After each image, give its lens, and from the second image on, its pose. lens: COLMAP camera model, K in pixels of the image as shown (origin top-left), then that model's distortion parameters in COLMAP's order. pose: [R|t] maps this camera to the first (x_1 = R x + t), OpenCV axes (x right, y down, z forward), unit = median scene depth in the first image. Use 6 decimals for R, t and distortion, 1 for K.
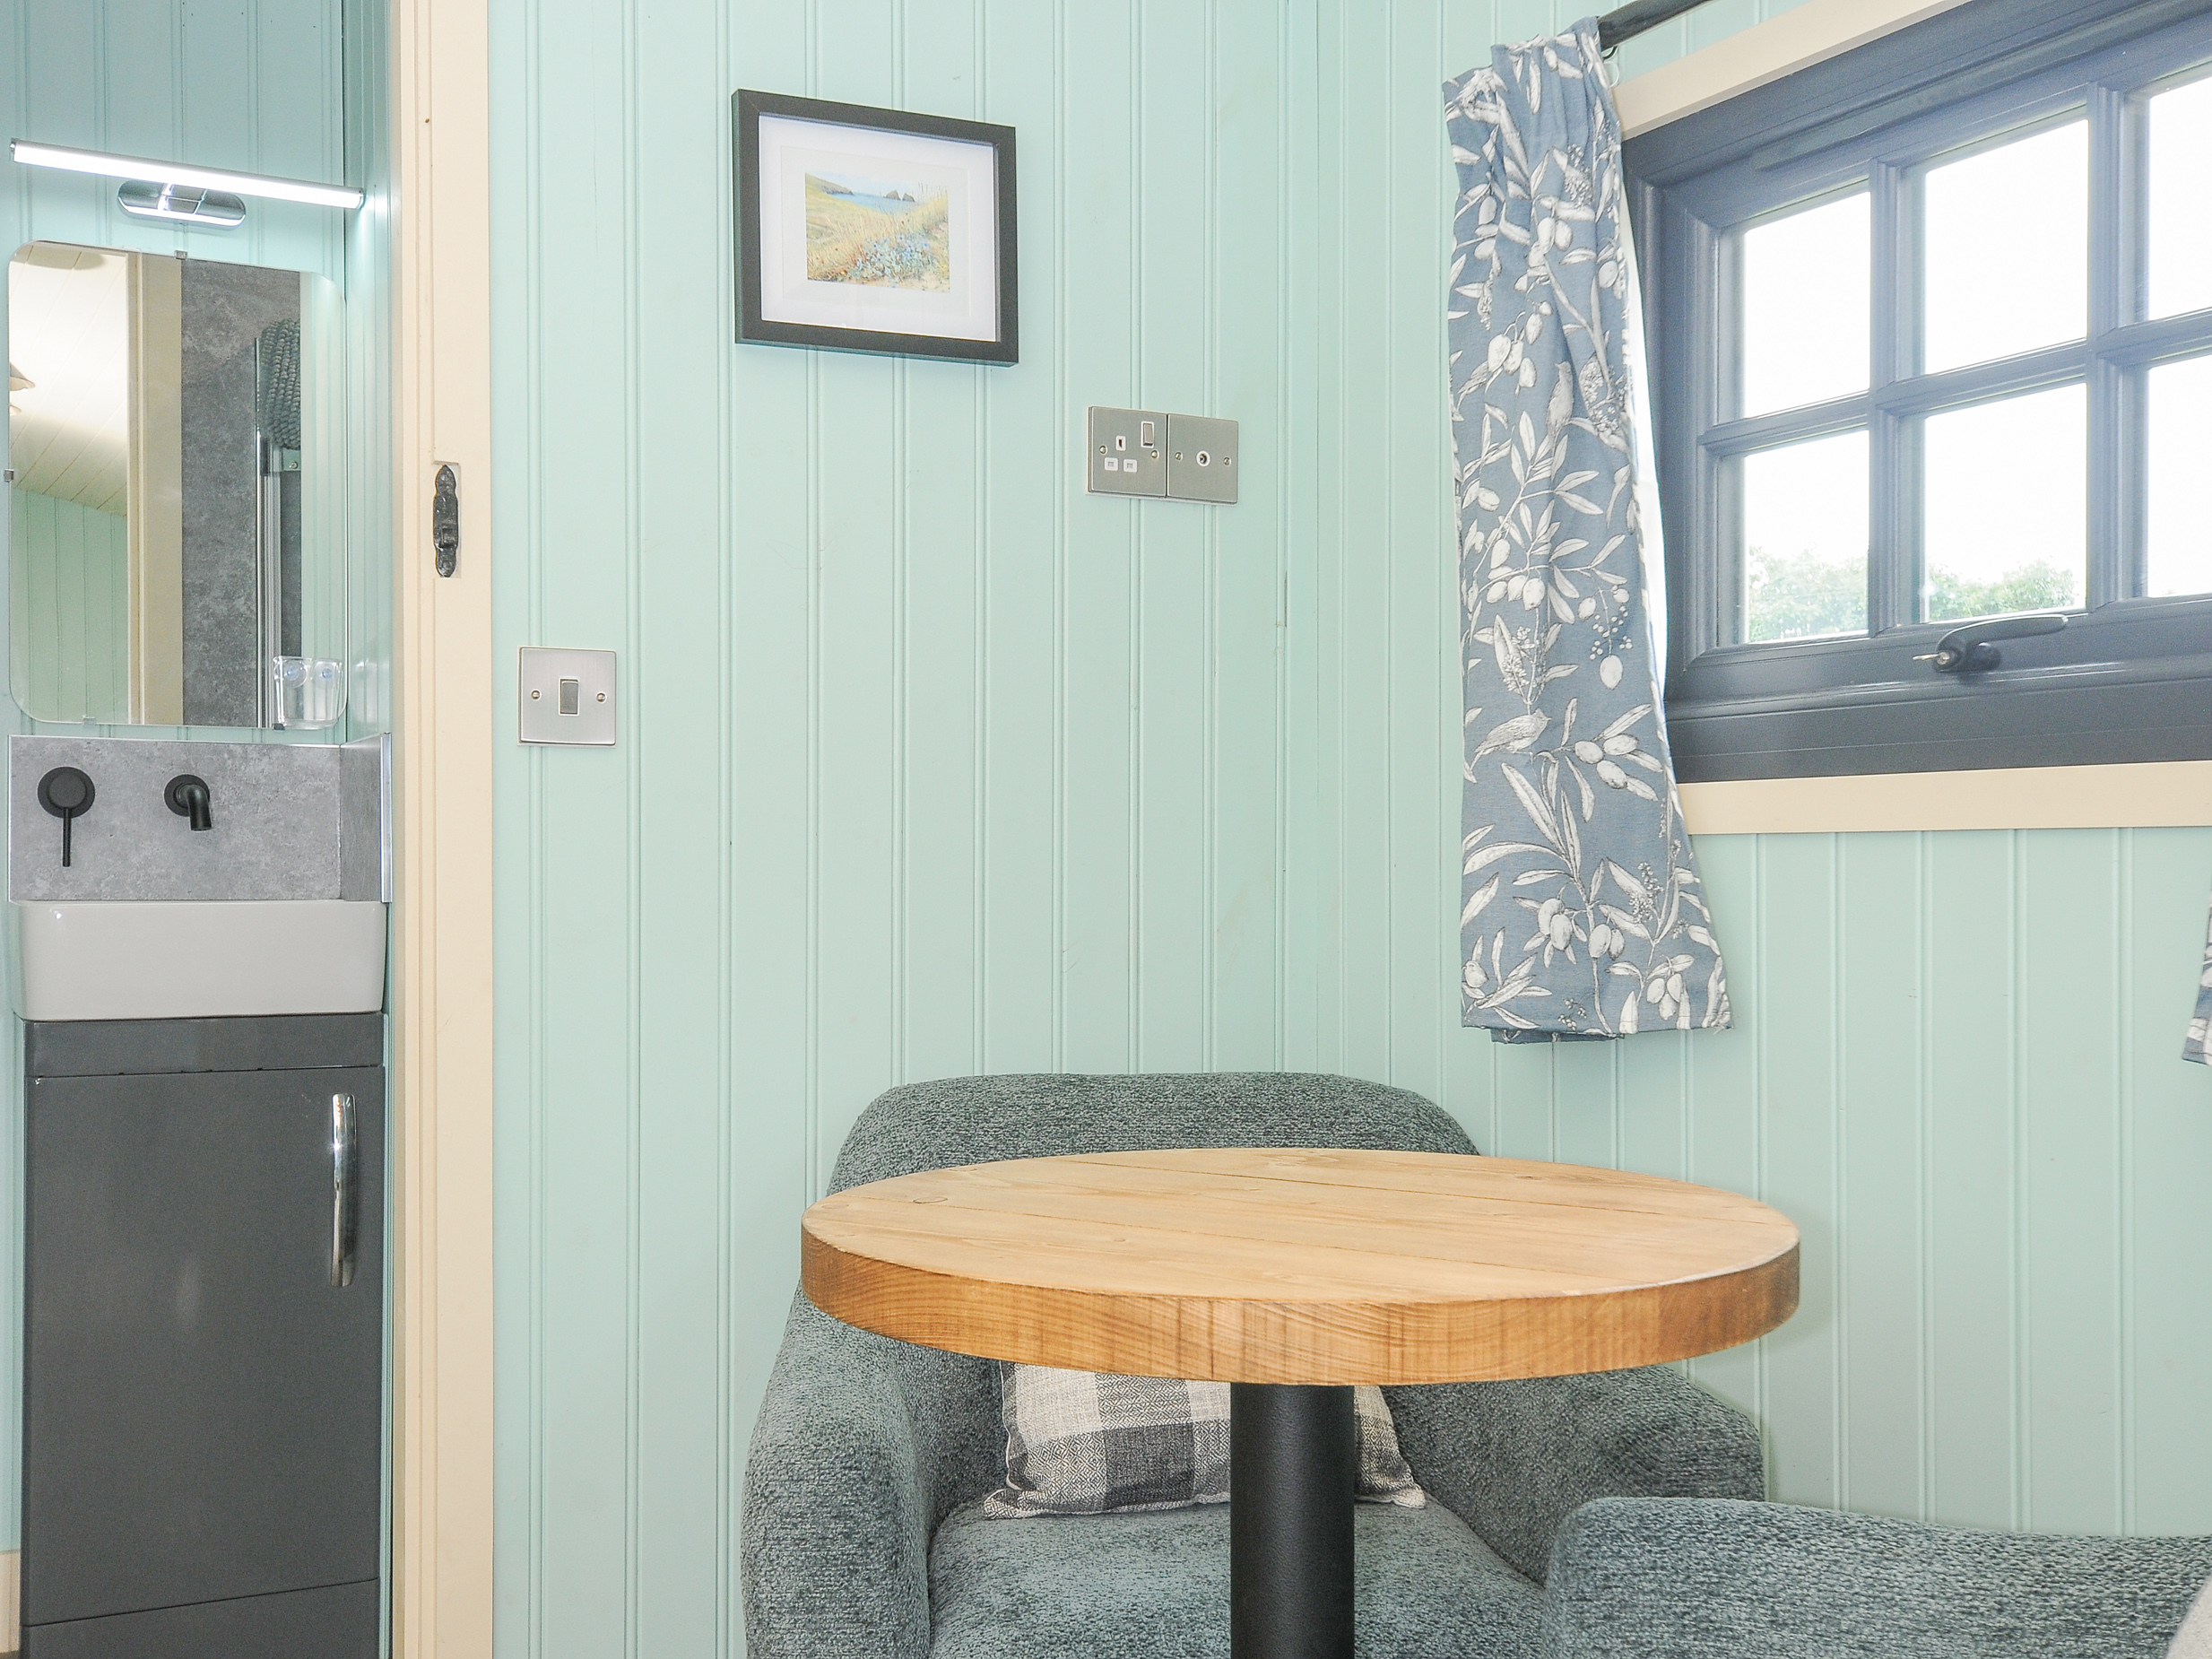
lens RADIAL K [[2426.1, 0, 1124.9], [0, 2426.1, 837.8], [0, 0, 1]] dist [0.005743, 0.000000]
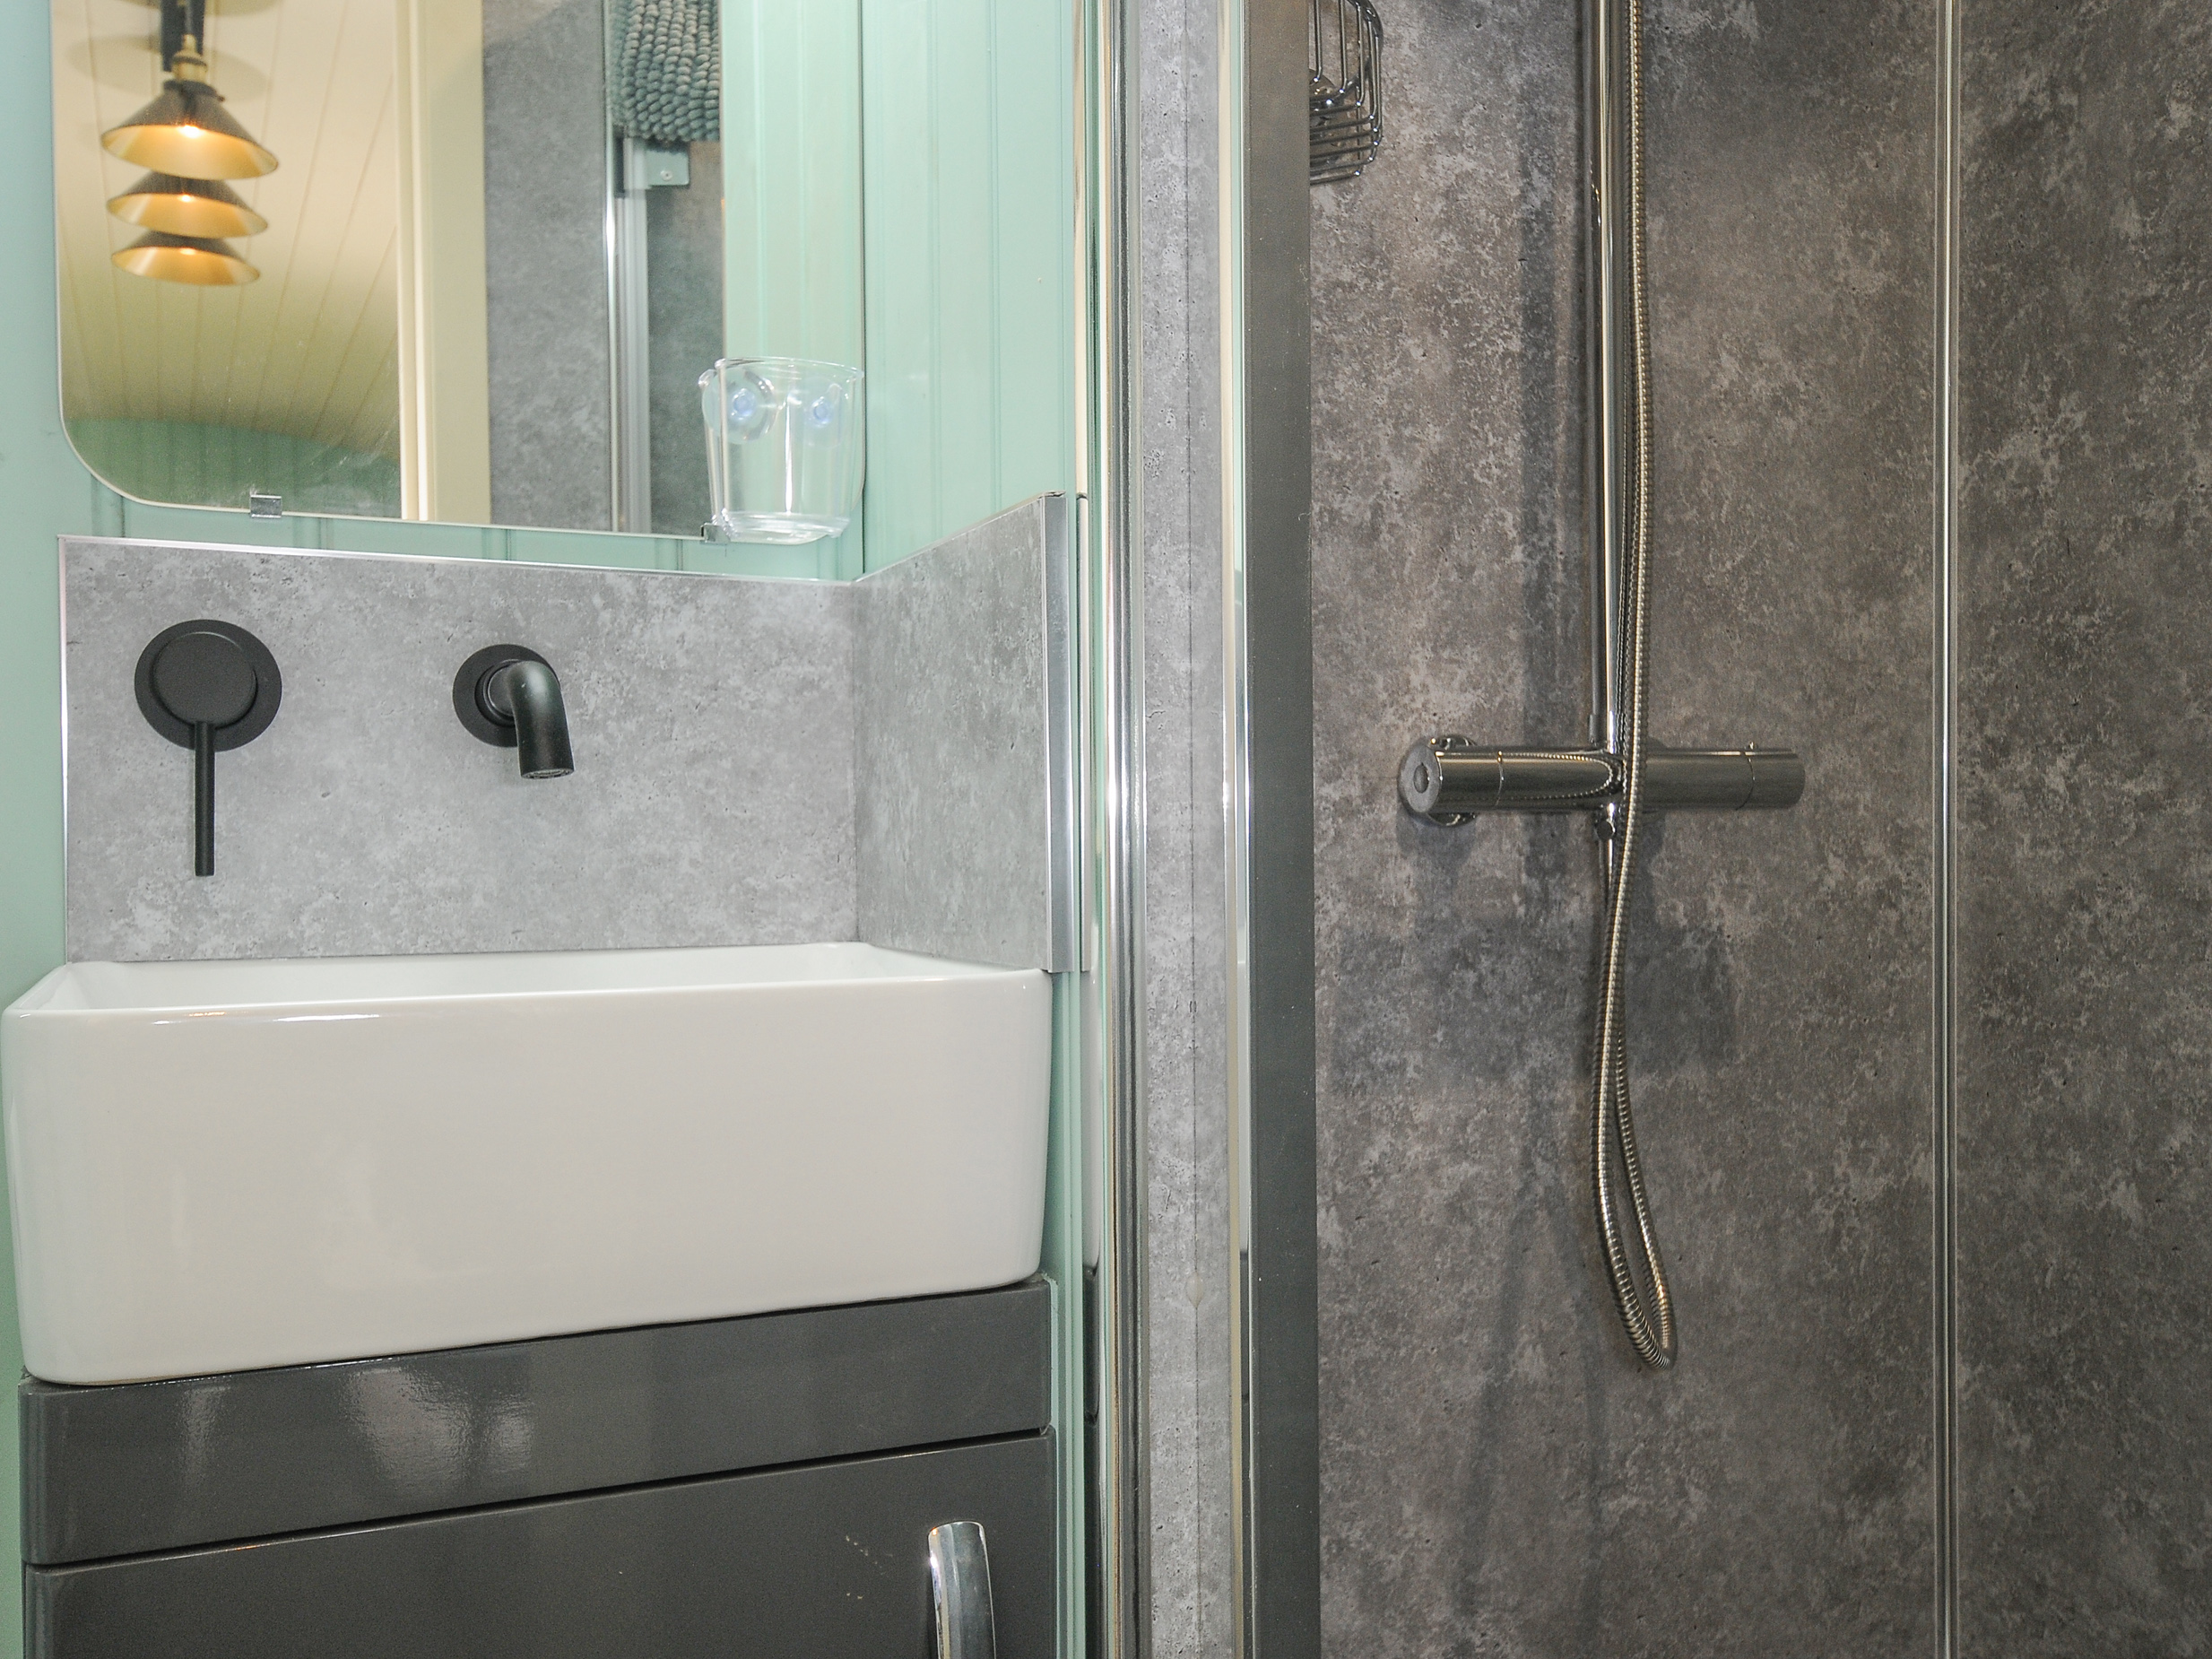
lens RADIAL K [[2028.9, 0, 1102.0], [0, 2028.9, 837.7], [0, 0, 1]] dist [0.001328, -0.001115]
pose [[0.997021, -0.008463, -0.076666, -0.257779], [0.009503, 0.999867, 0.013218, 0.002821], [0.076544, -0.013907, 0.996969, 0.659721]]
